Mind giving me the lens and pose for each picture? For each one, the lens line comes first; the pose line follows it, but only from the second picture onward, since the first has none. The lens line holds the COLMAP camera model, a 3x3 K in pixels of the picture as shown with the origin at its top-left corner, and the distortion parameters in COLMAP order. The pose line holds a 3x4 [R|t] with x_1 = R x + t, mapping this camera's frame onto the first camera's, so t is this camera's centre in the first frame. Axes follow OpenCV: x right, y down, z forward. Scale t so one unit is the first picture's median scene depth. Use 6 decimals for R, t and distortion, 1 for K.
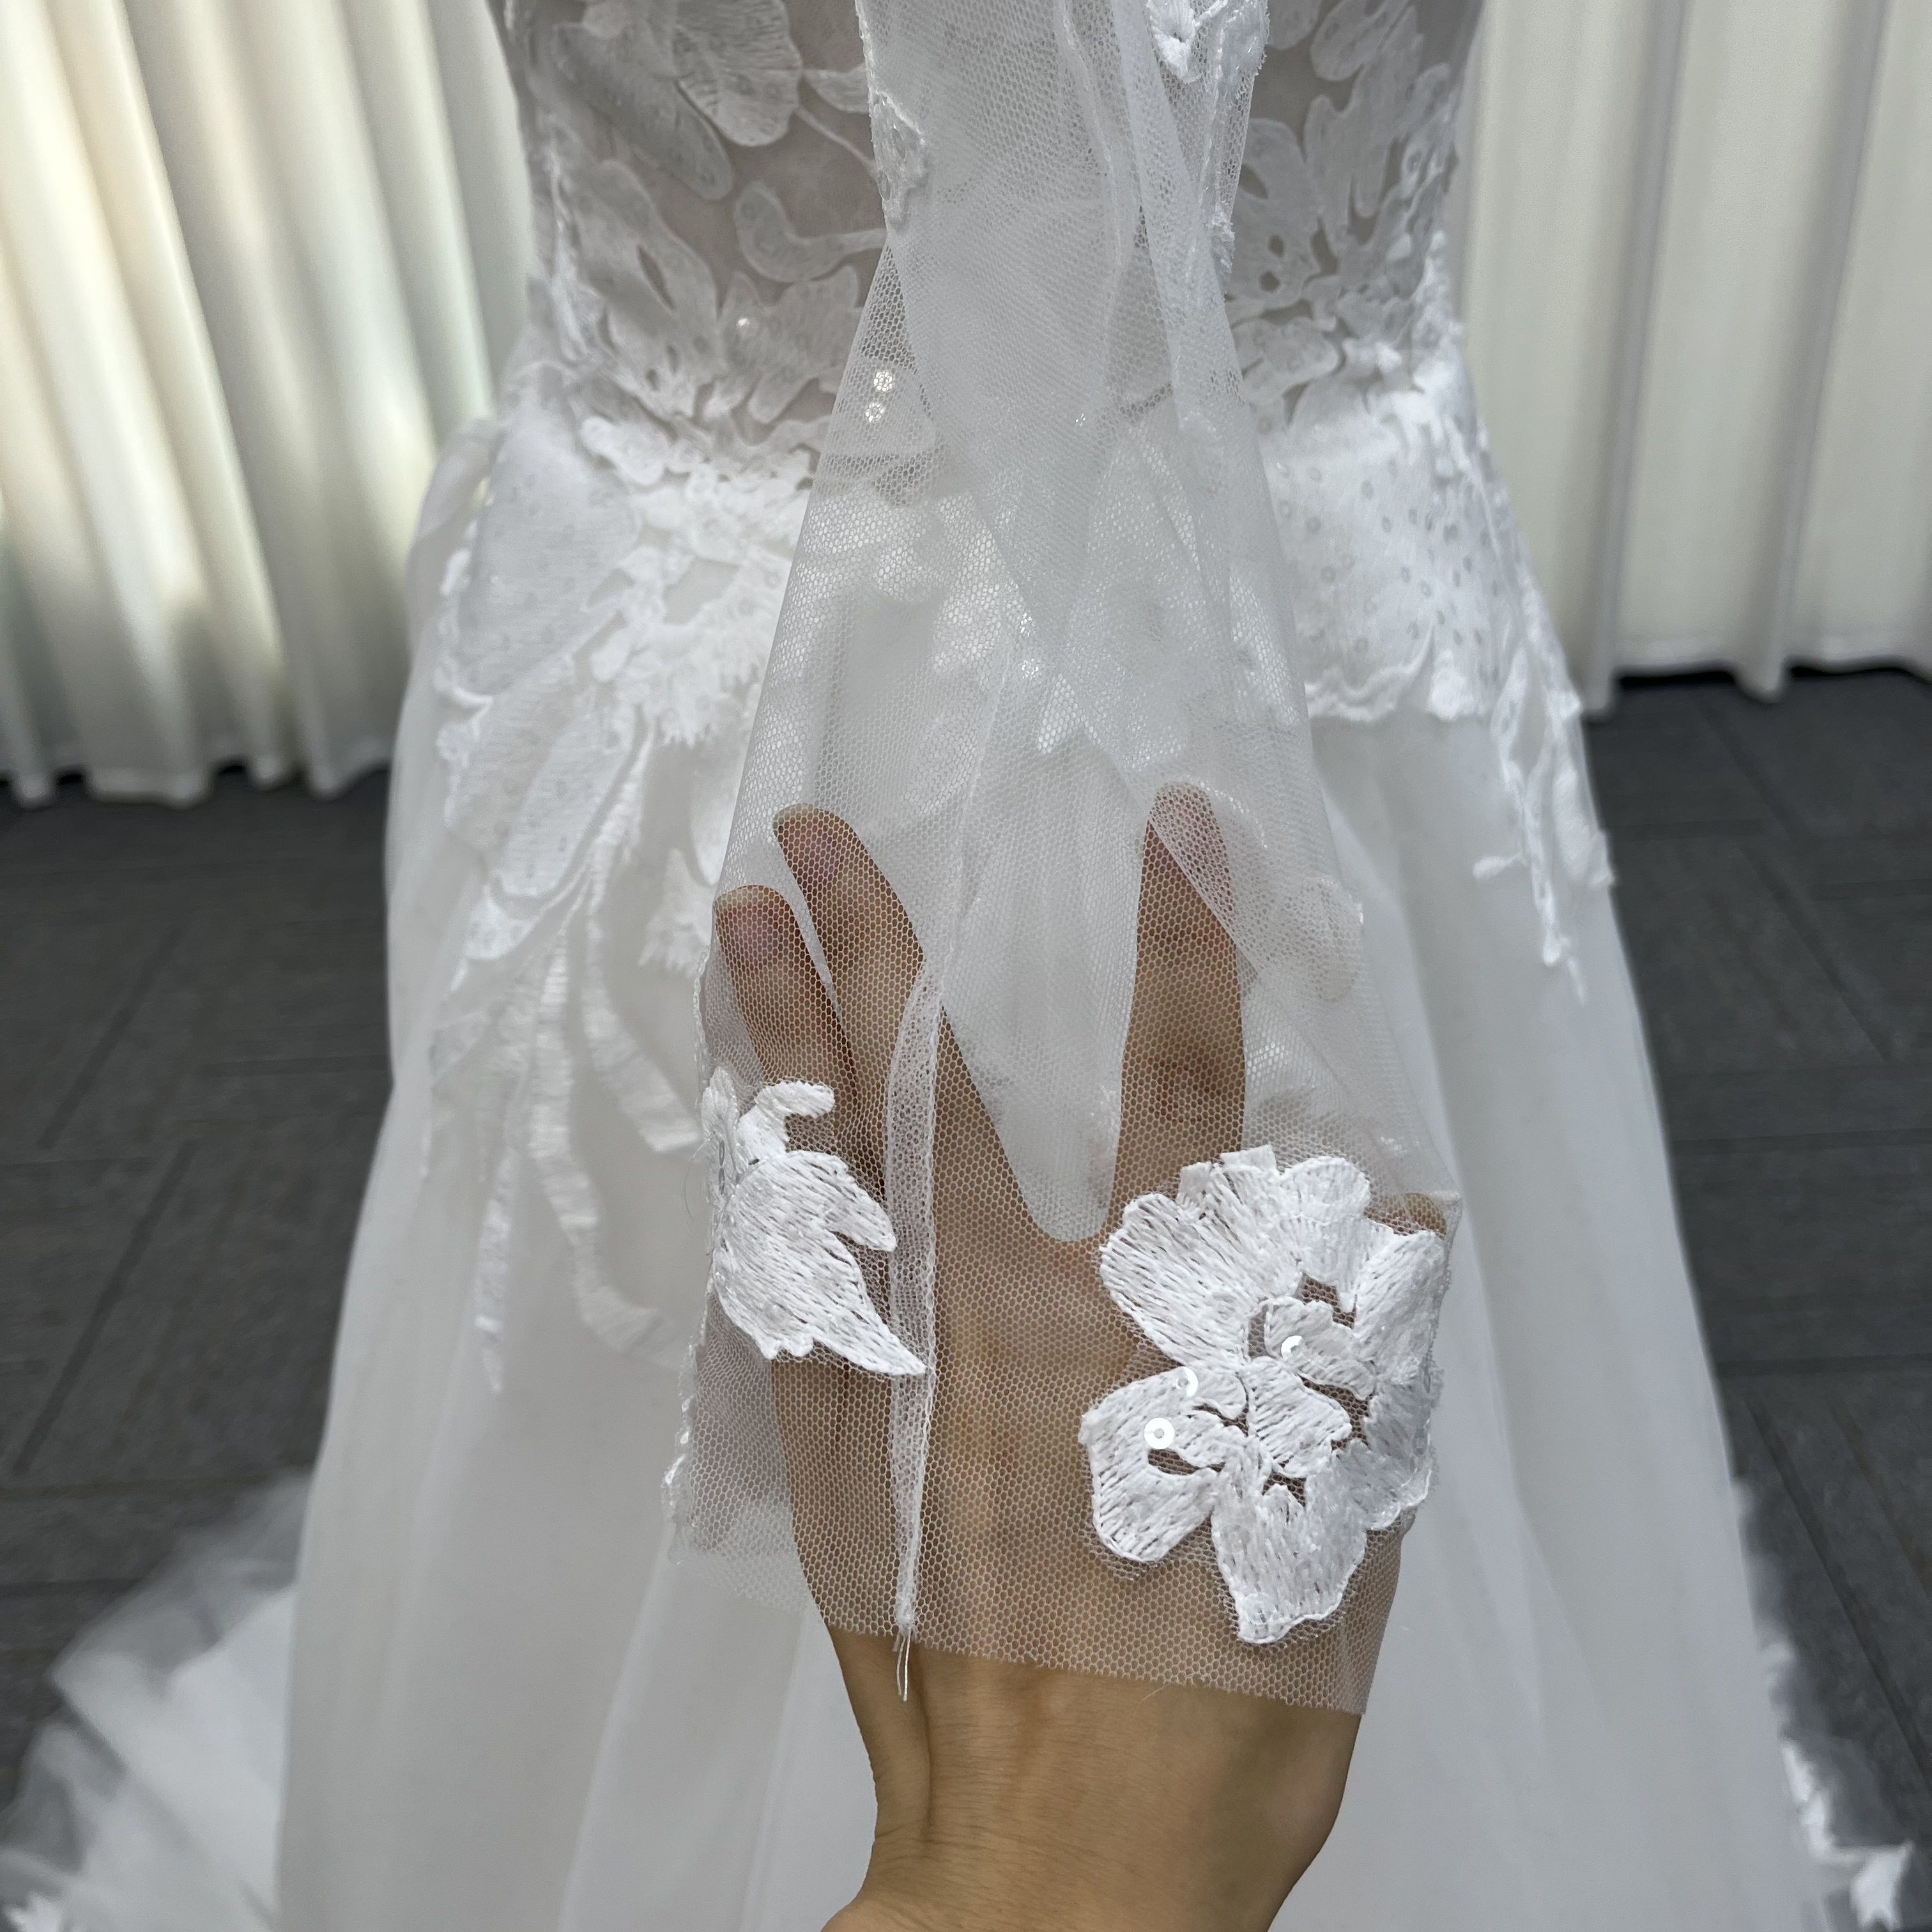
lens RADIAL K [[1966.7, 0, 955.9], [0, 1966.7, 919.0], [0, 0, 1]] dist [0.034904, 0.000000]
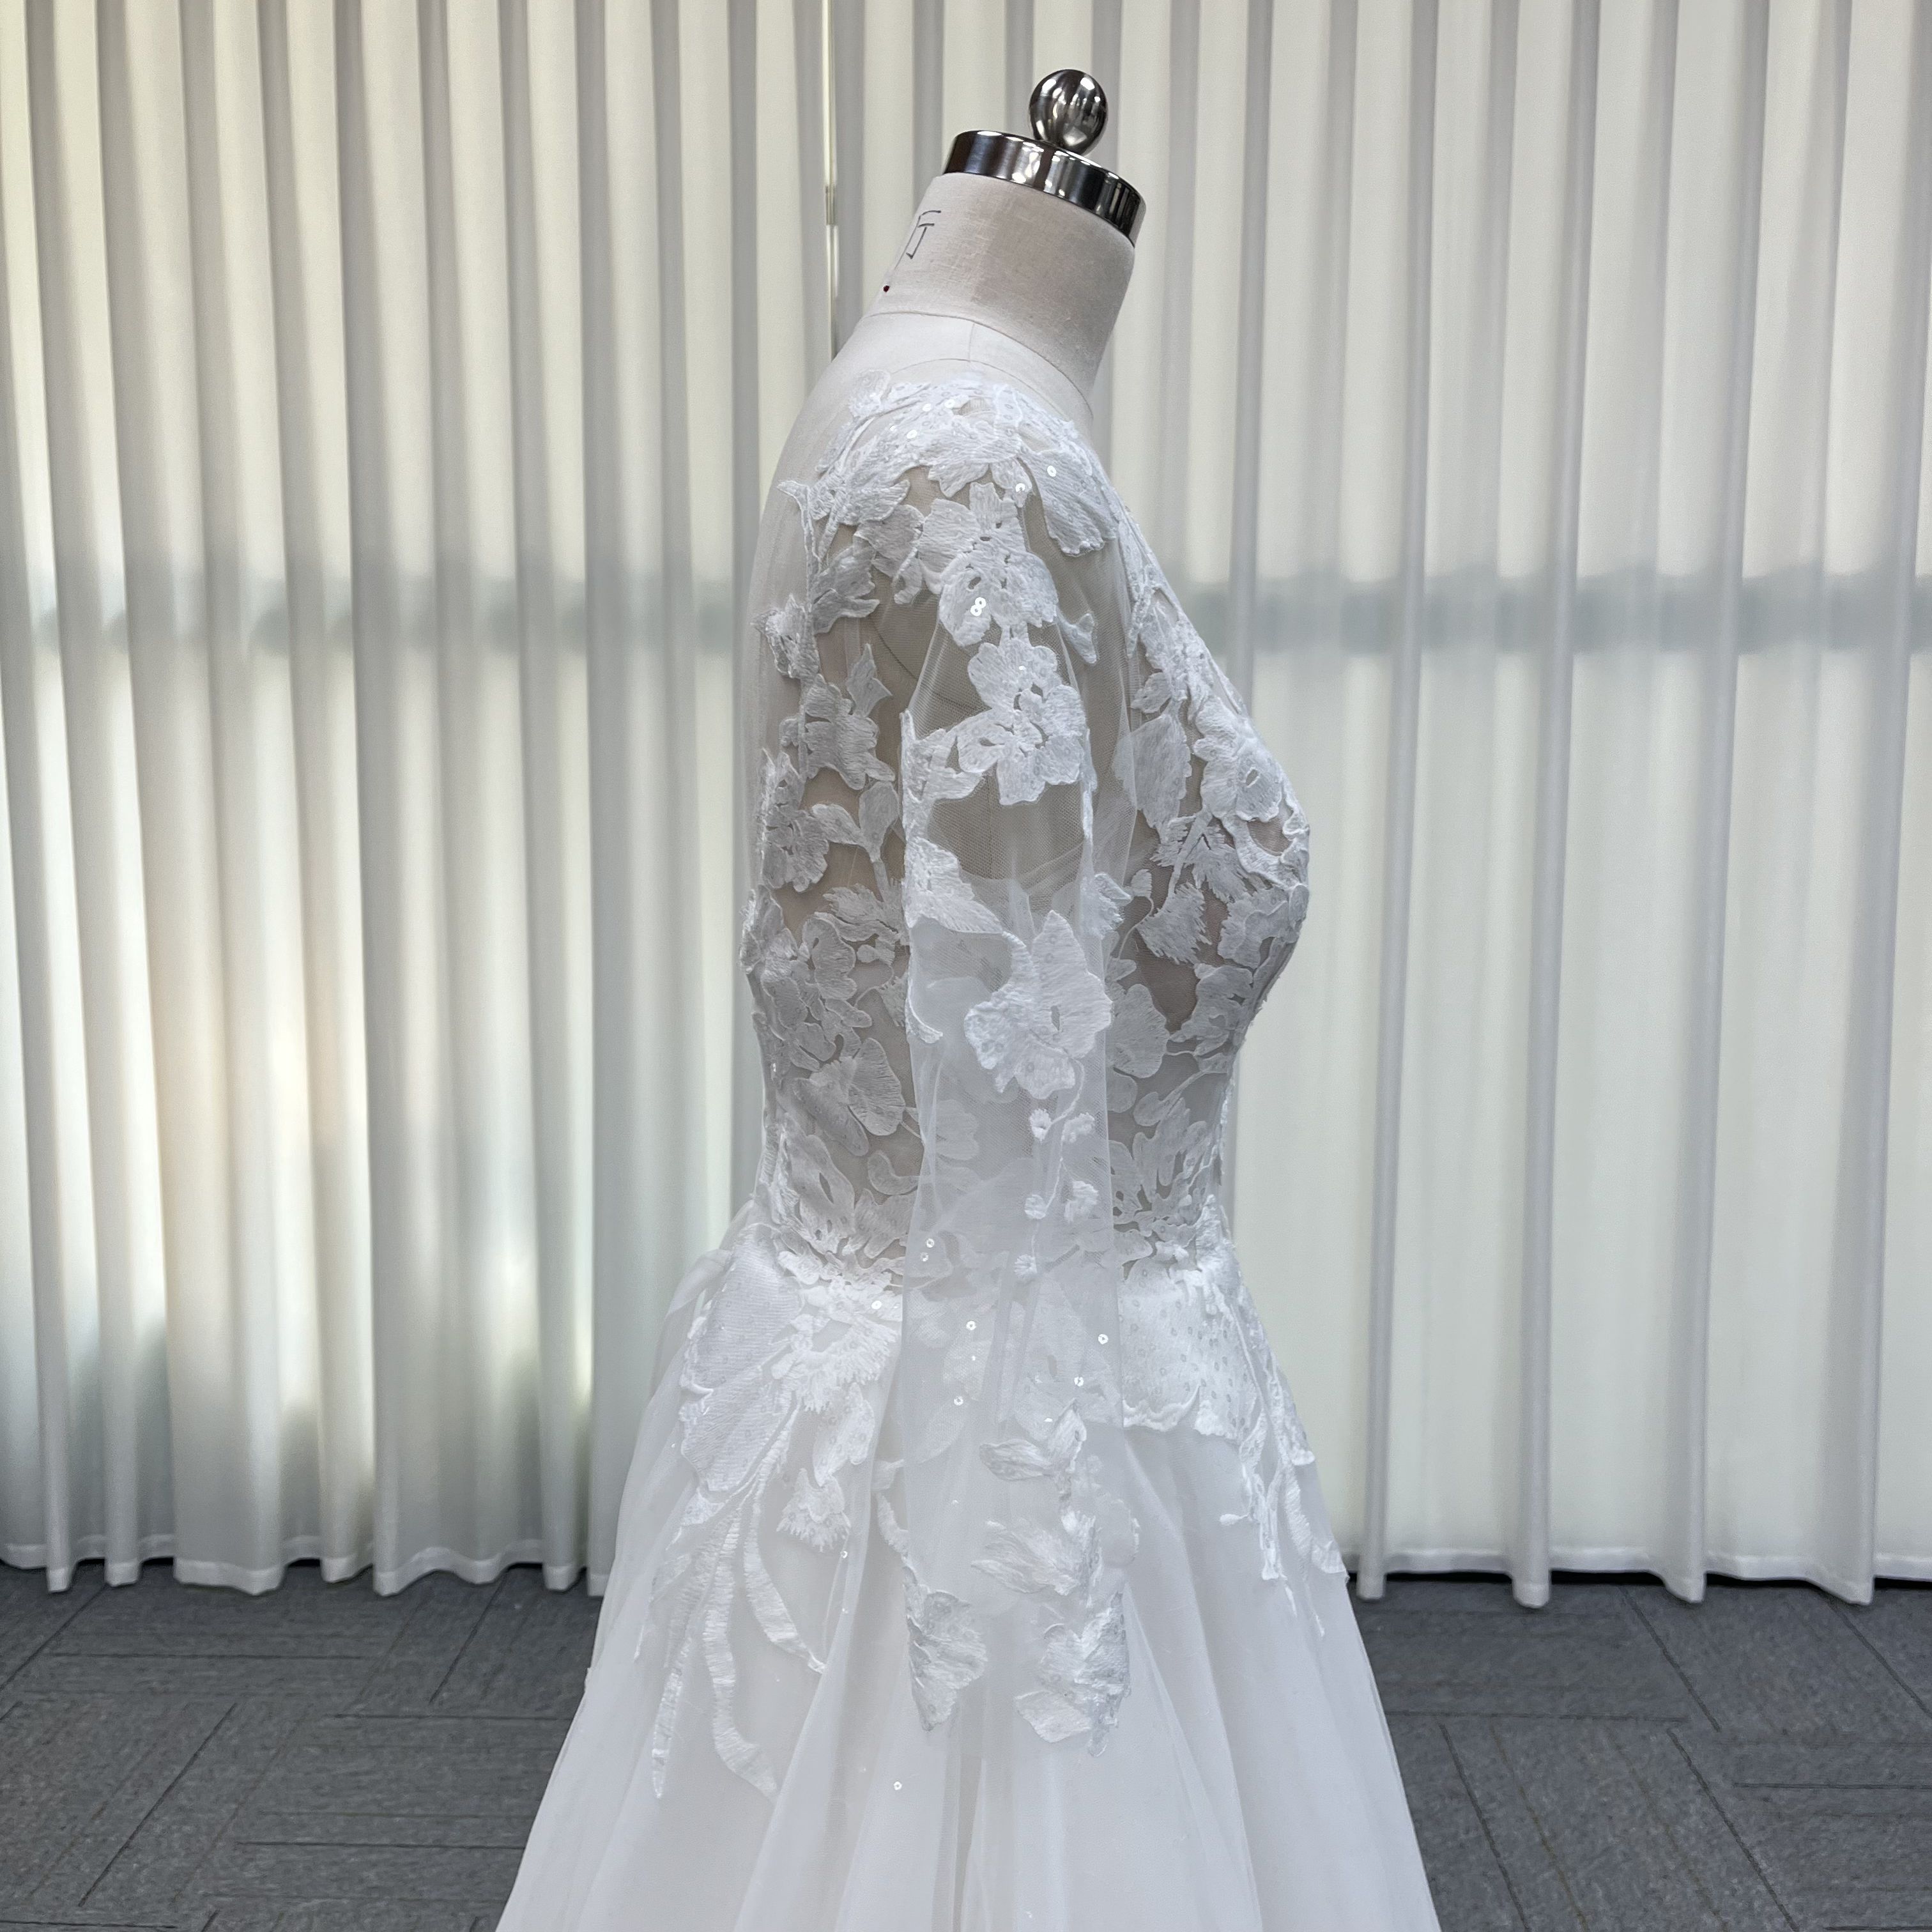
lens RADIAL K [[1959.9, 0, 946.6], [0, 1959.9, 972.9], [0, 0, 1]] dist [0.037037, 0.000000]
pose [[0.996902, 0.070249, -0.035383, 0.032156], [-0.078571, 0.910393, -0.406215, 0.290899], [0.003676, 0.407737, 0.913092, -0.953418]]
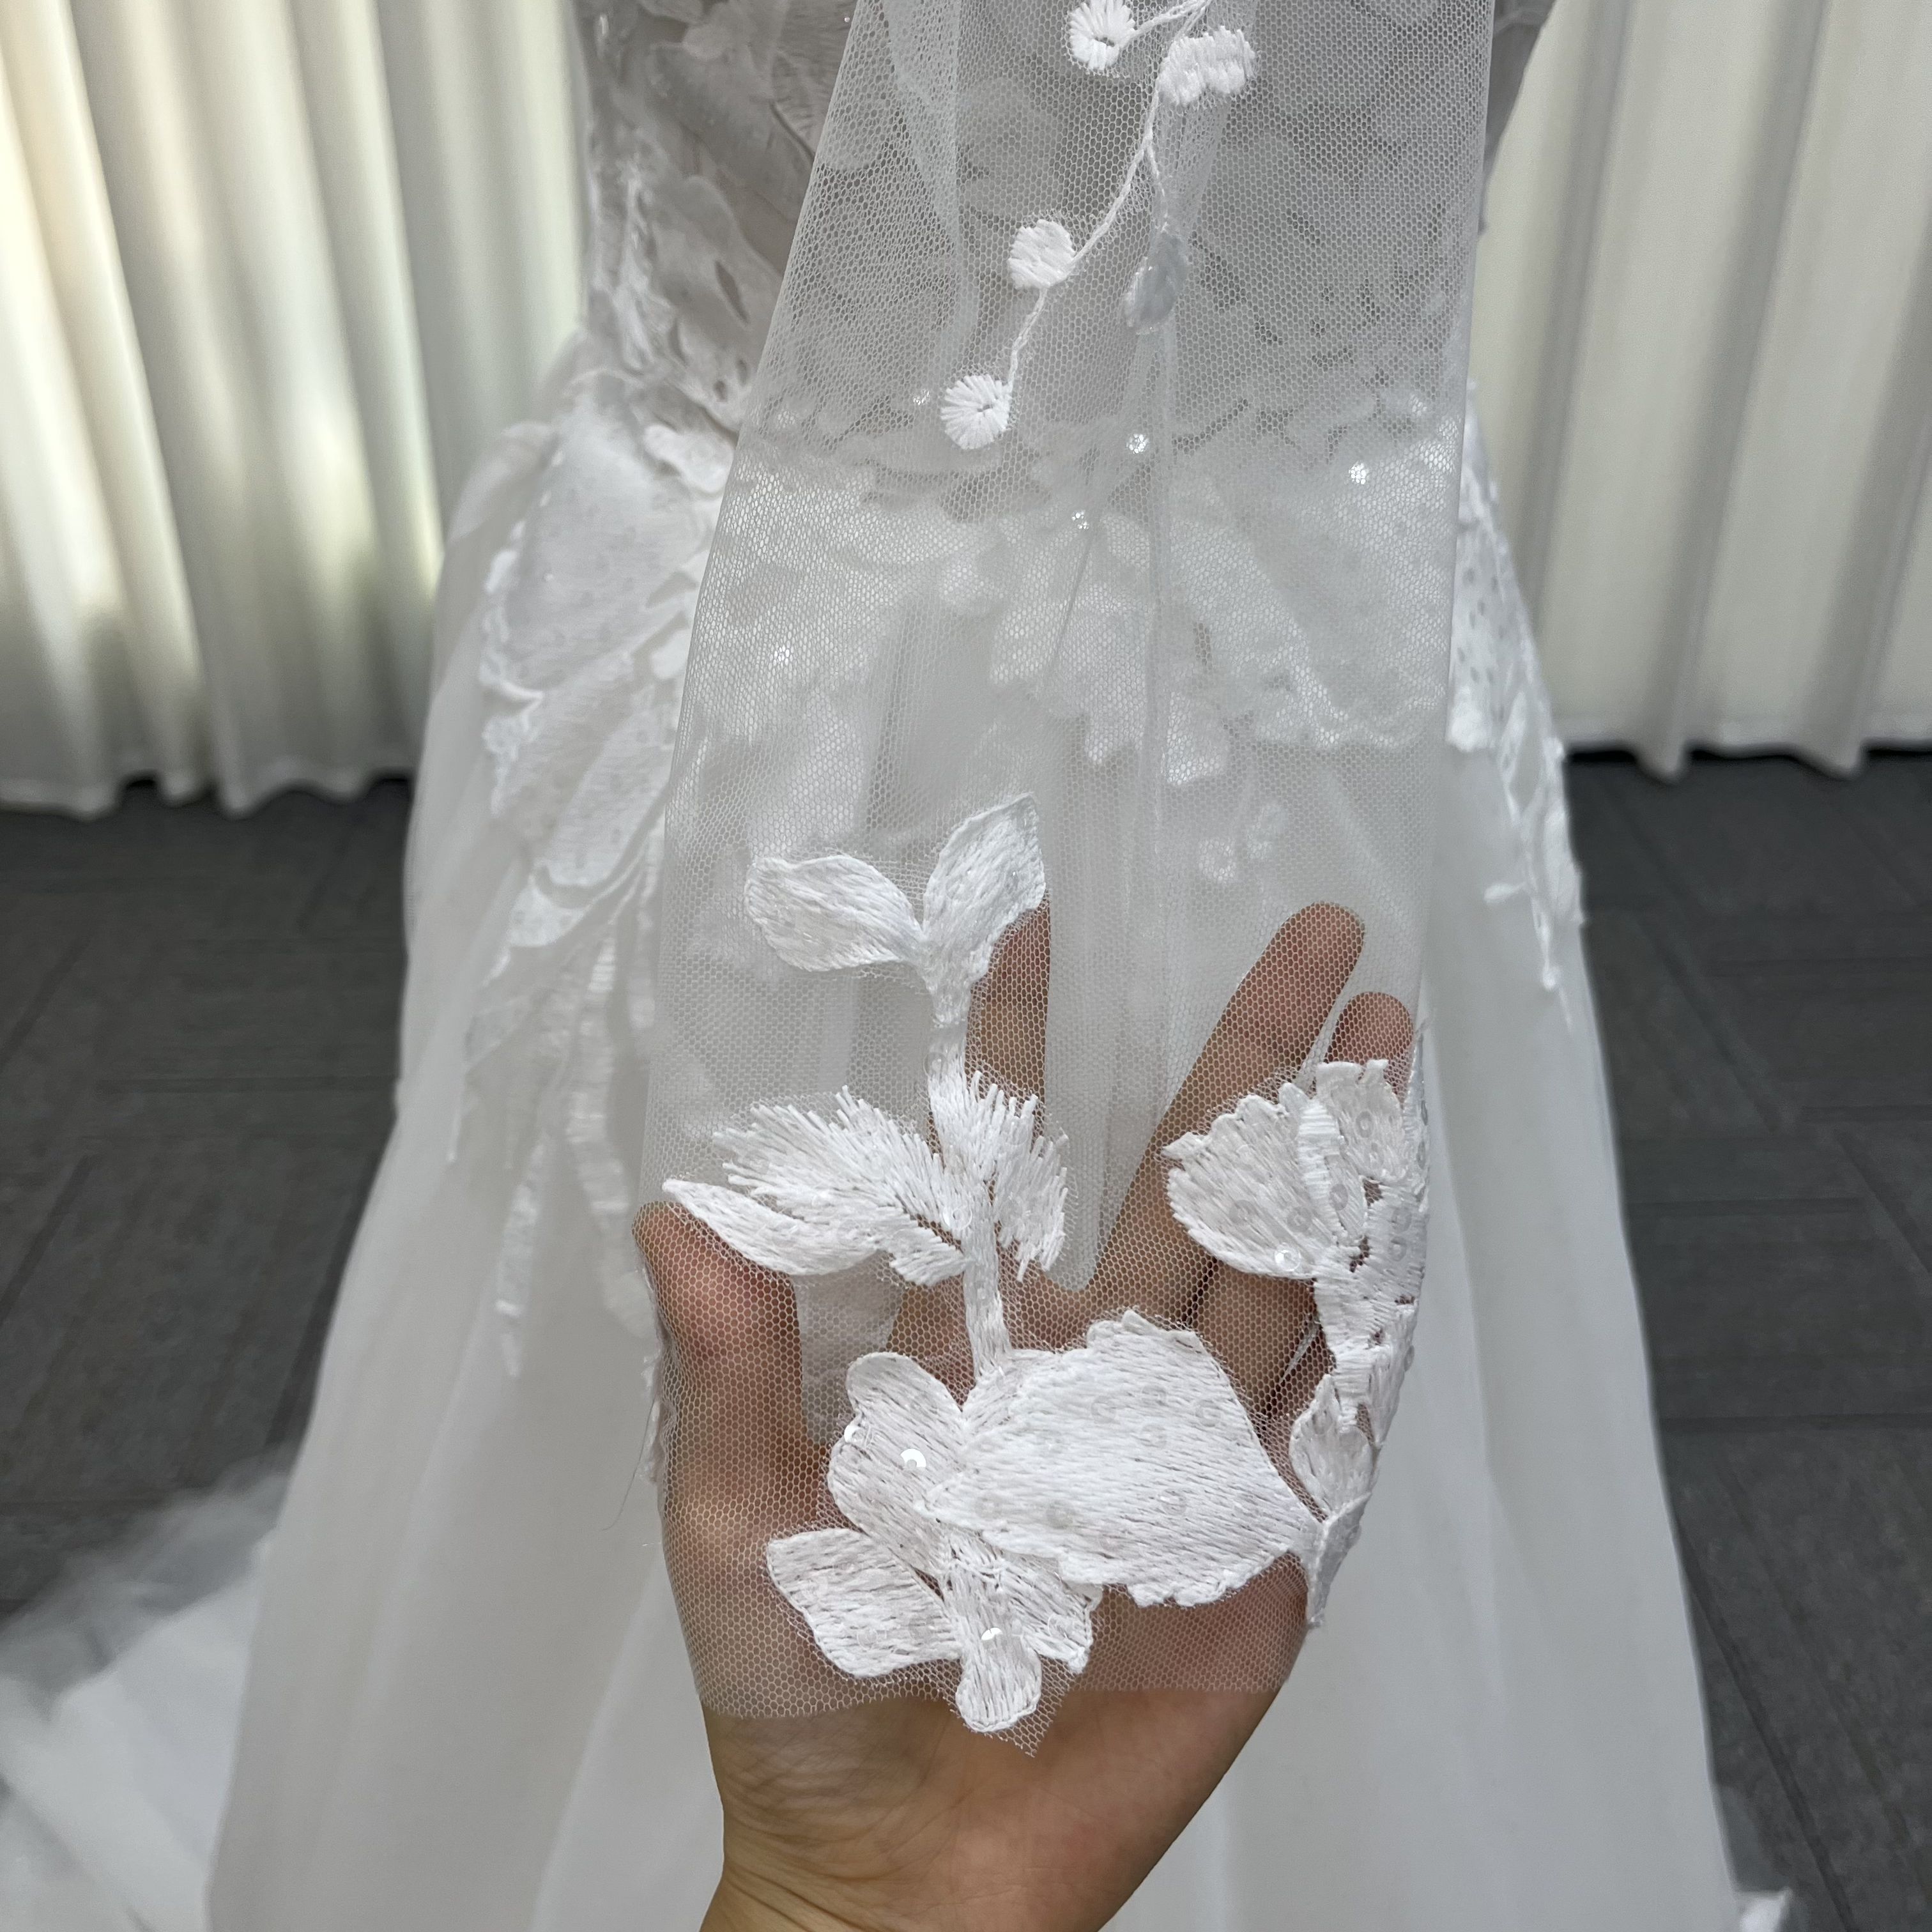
lens RADIAL K [[1966.7, 0, 960.7], [0, 1966.7, 938.7], [0, 0, 1]] dist [0.034904, 0.000000]
pose [[0.997705, 0.036090, 0.057296, -0.075791], [-0.034980, 0.999183, -0.020254, 0.029468], [-0.057980, 0.018203, 0.998152, -0.032988]]
